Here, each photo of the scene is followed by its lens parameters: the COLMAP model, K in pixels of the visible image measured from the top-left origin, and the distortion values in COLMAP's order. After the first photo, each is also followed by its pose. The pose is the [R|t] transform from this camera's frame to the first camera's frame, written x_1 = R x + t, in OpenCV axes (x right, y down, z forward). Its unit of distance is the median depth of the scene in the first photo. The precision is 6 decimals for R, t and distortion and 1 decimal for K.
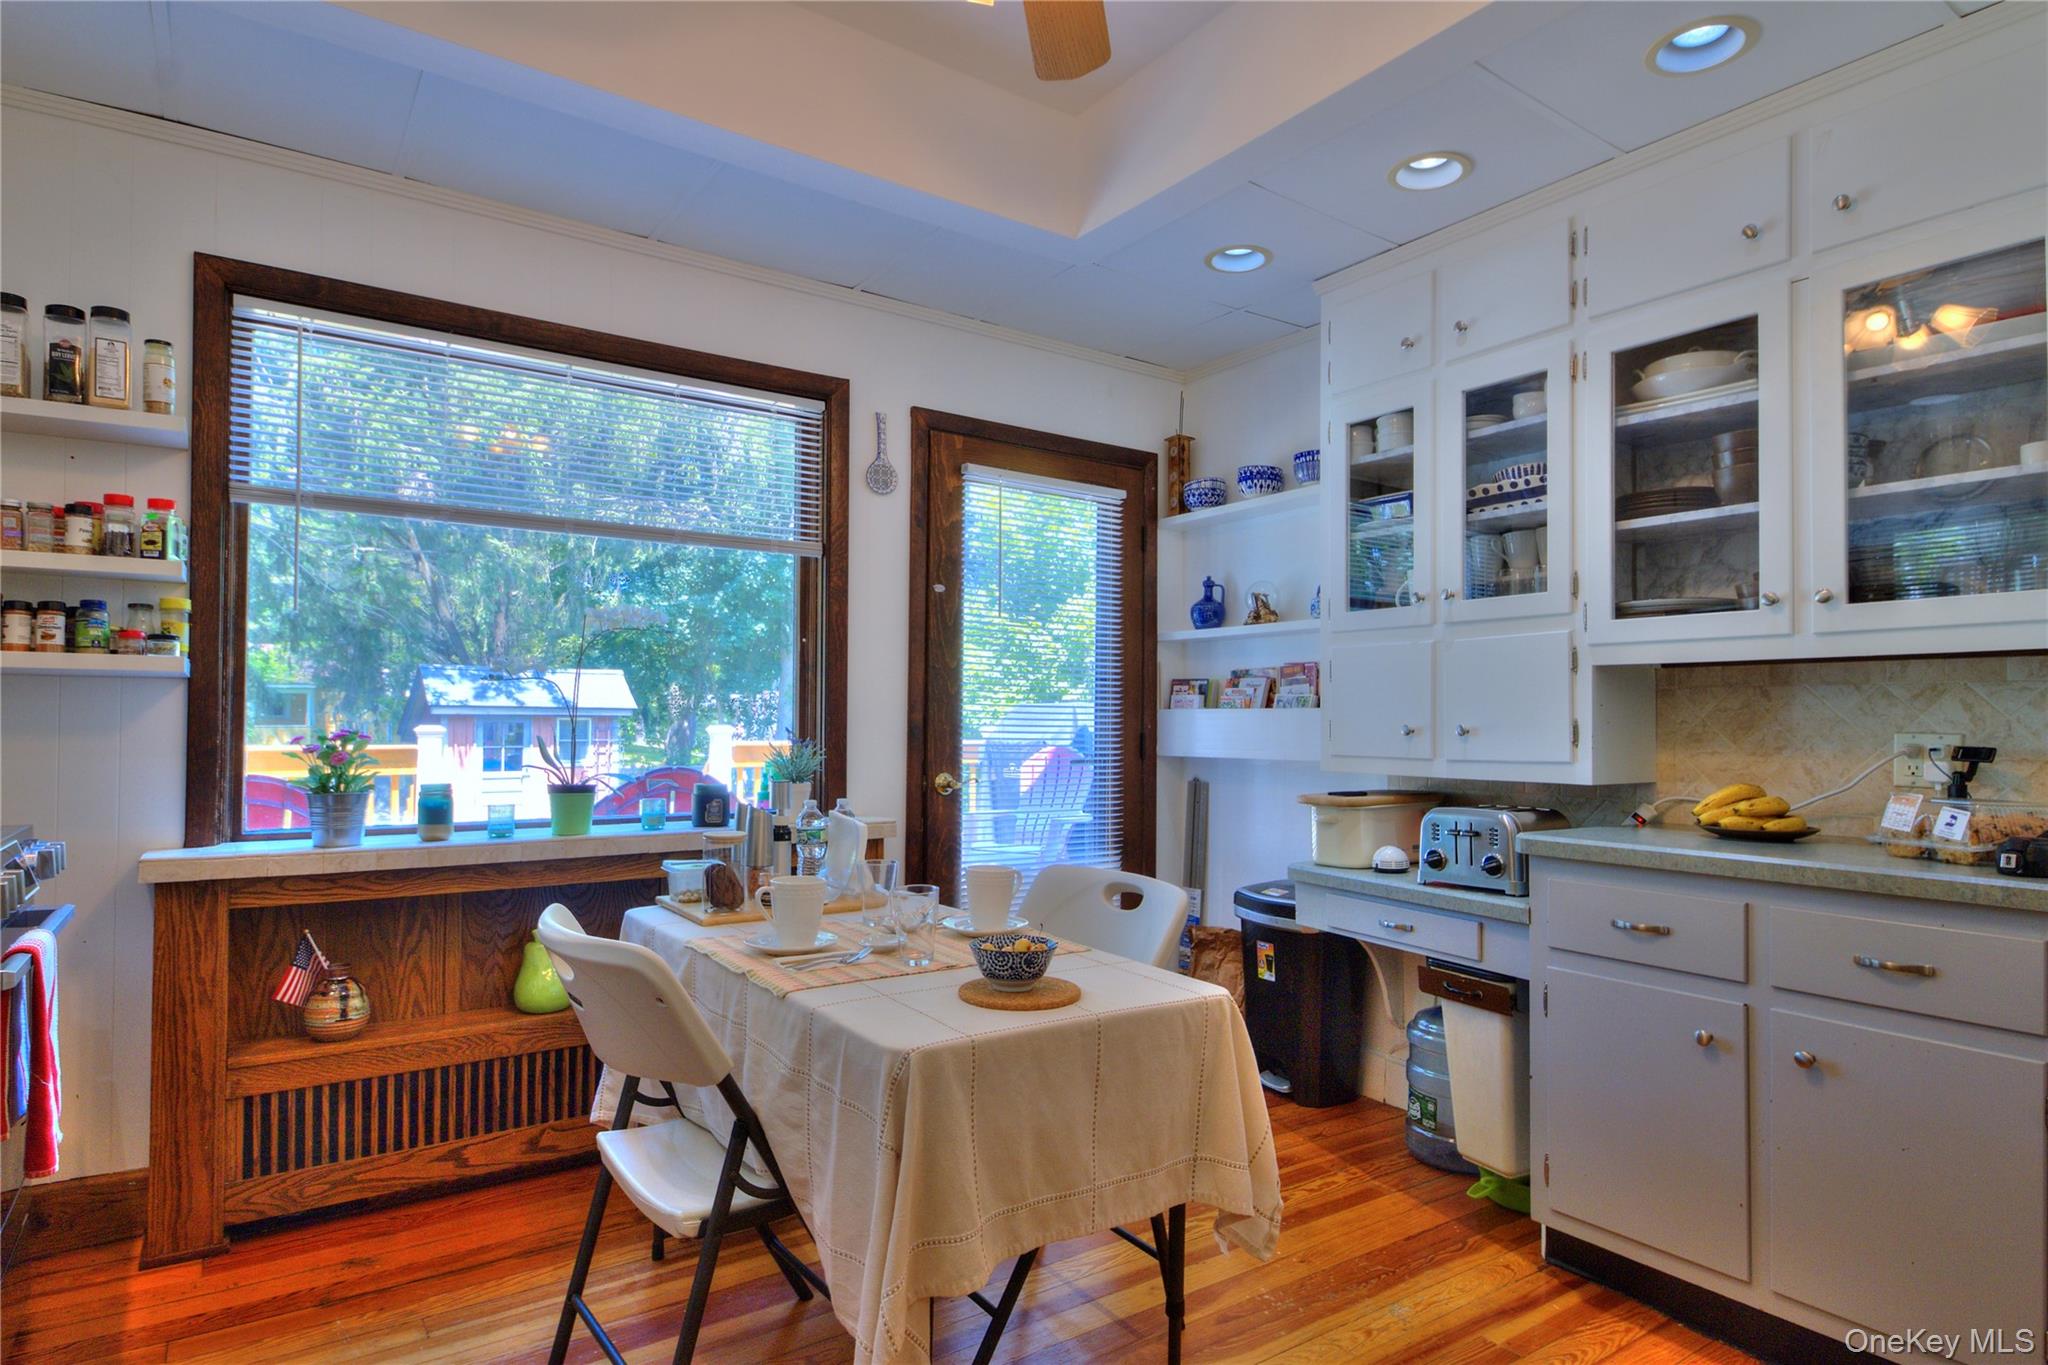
lens RADIAL K [[1138.7, 0, 1026.6], [0, 1138.7, 697.4], [0, 0, 1]] dist [0.015888, 0.000033]
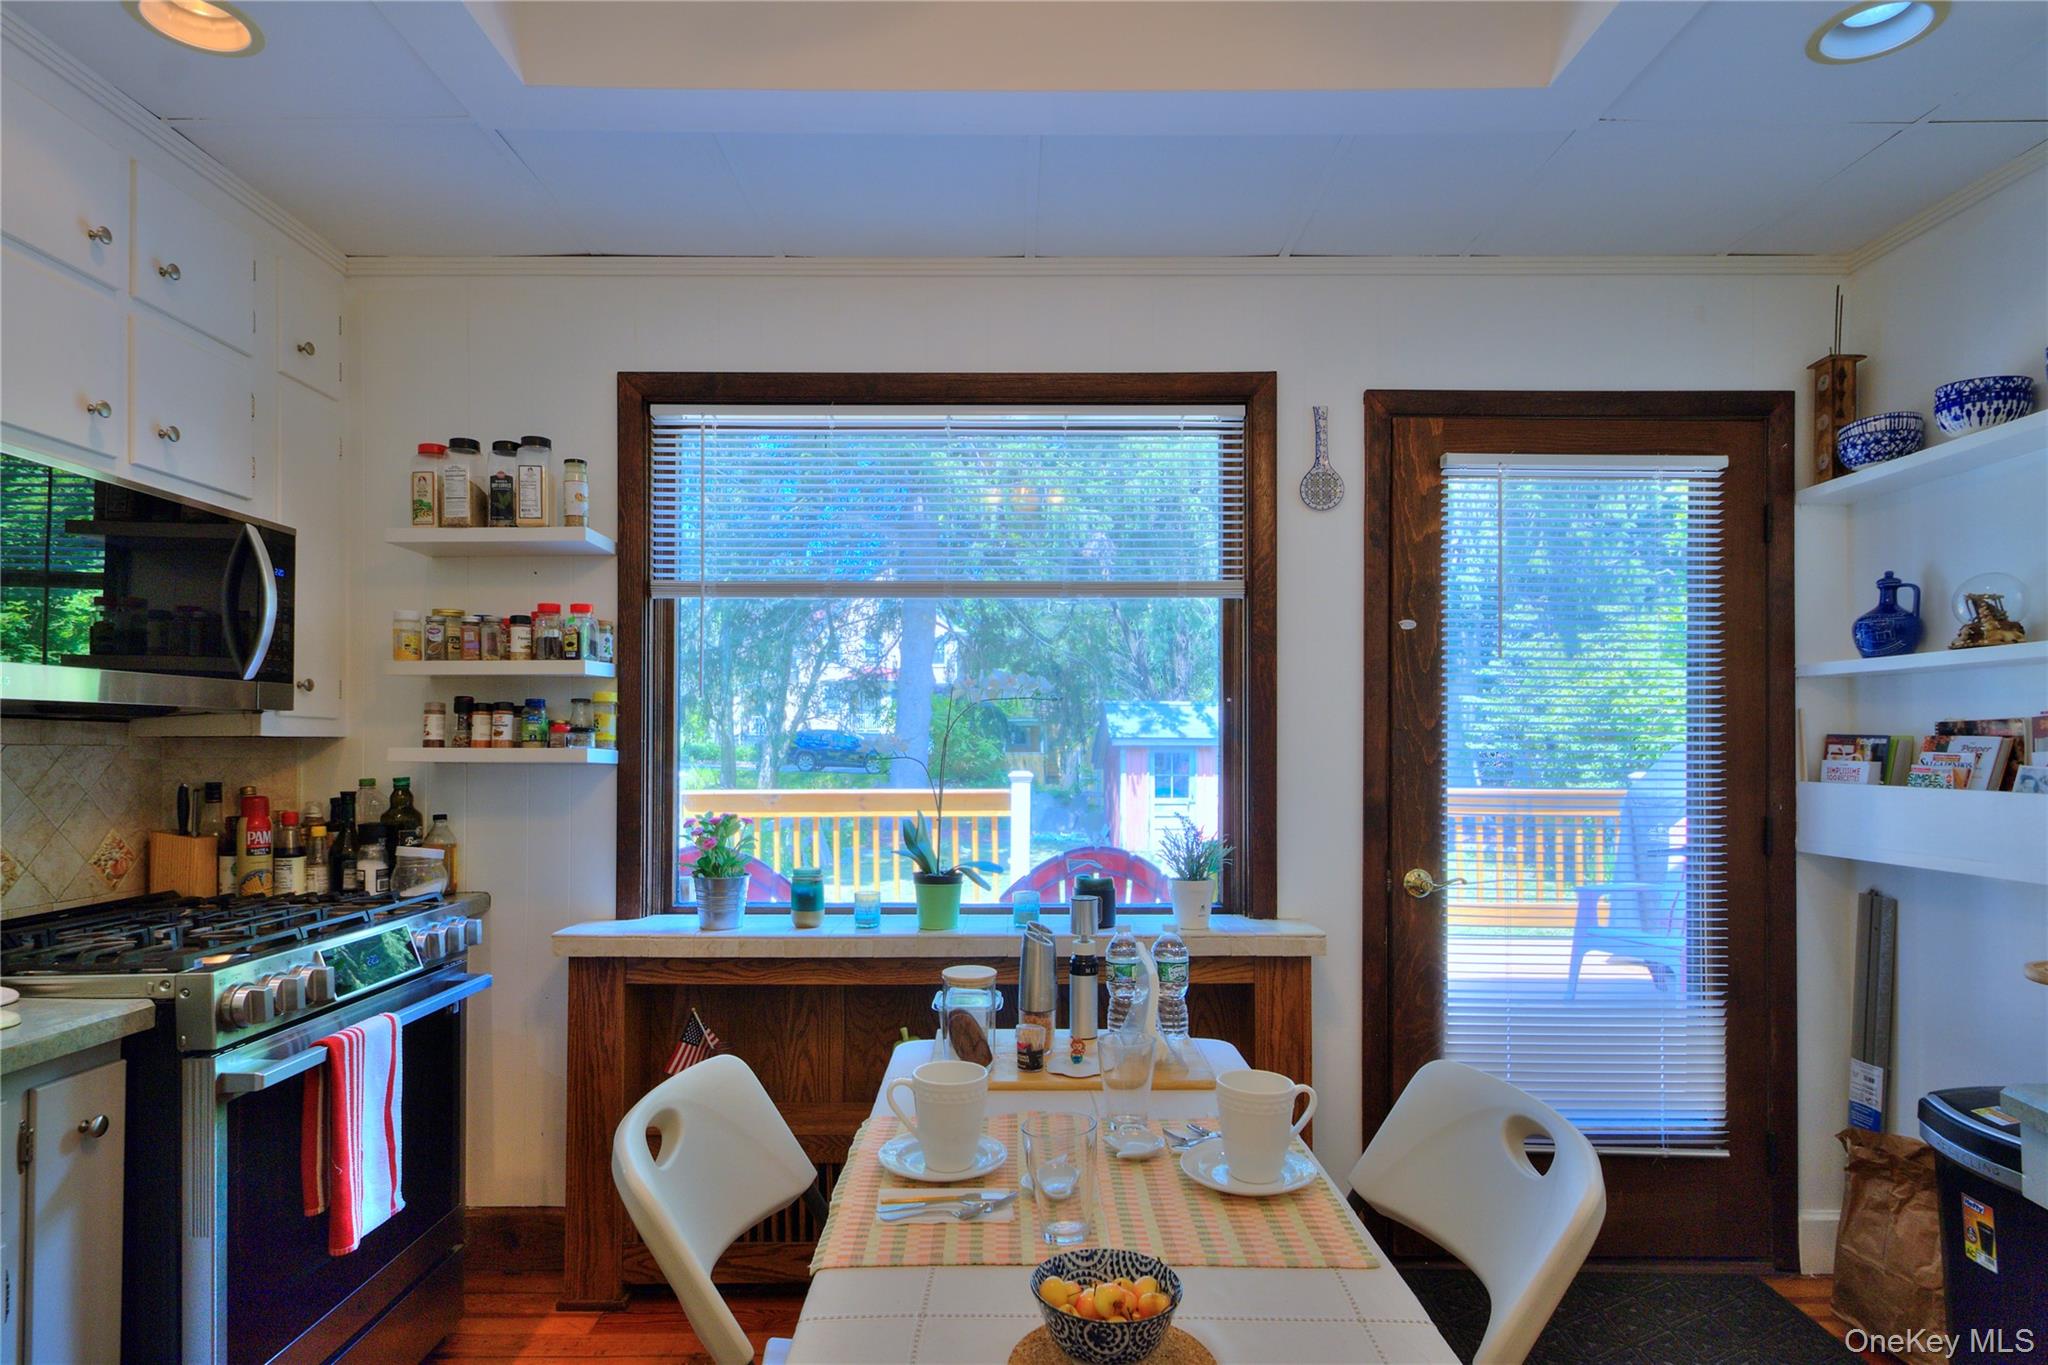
lens RADIAL K [[1115.4, 0, 1009.8], [0, 1115.4, 733.0], [0, 0, 1]] dist [0.025095, -0.010583]
pose [[0.820630, -0.010173, -0.571369, 0.131360], [0.016573, 0.999845, 0.006002, -0.033191], [0.571219, -0.014394, 0.820671, 0.241661]]
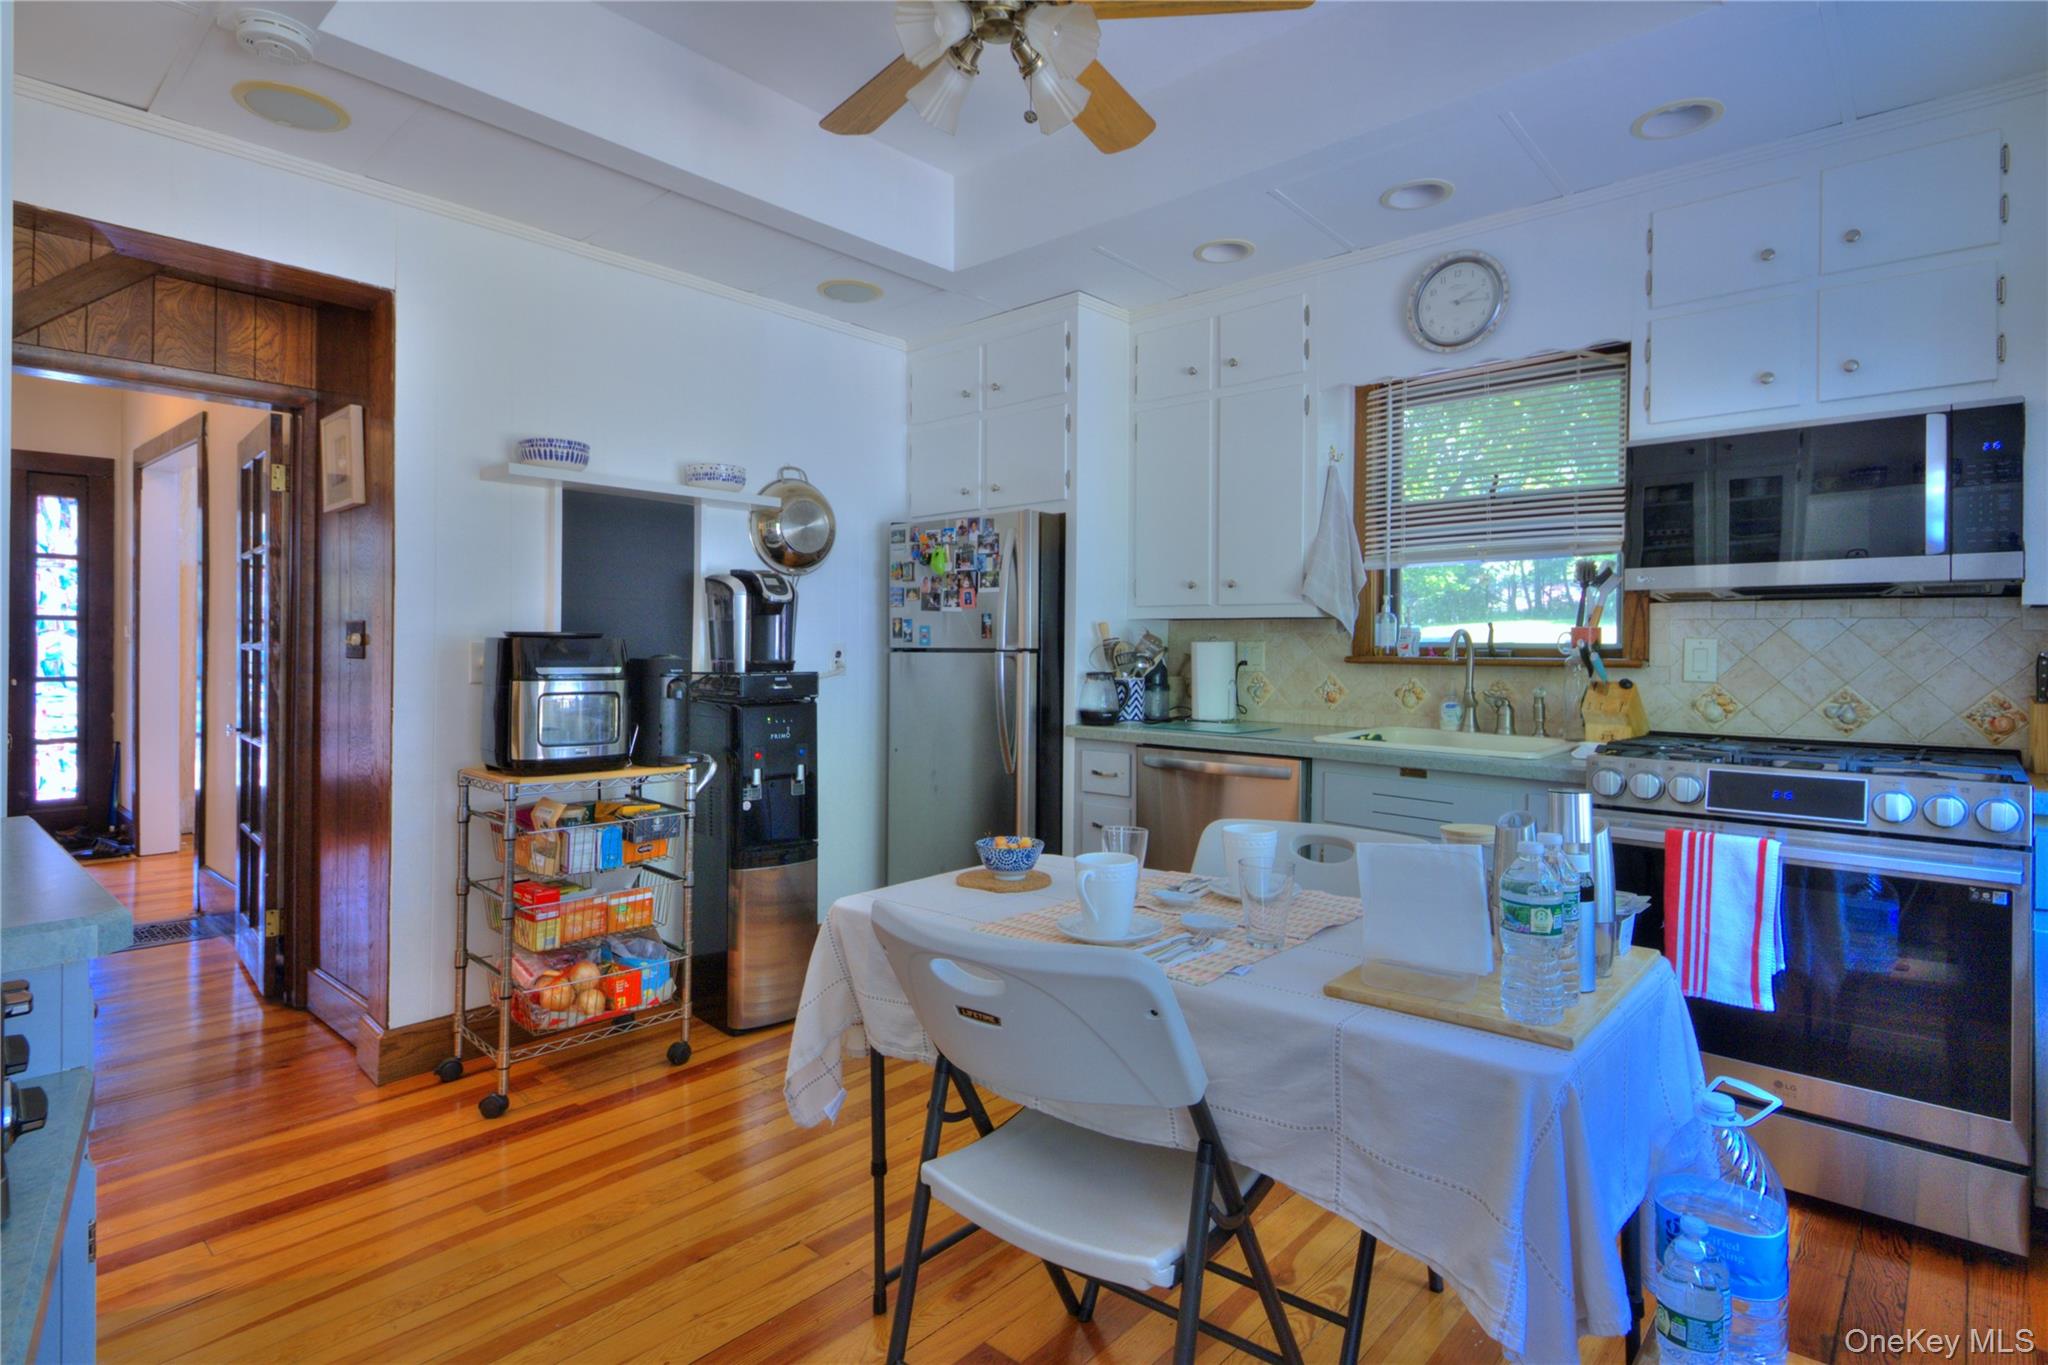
lens RADIAL K [[1059.7, 0, 1022.3], [0, 1059.7, 652.8], [0, 0, 1]] dist [0.019837, -0.000277]
pose [[-0.973592, -0.010357, -0.228062, 0.124173], [-0.006452, 0.999820, -0.017861, 0.010265], [0.228206, -0.015918, -0.973483, 1.044897]]
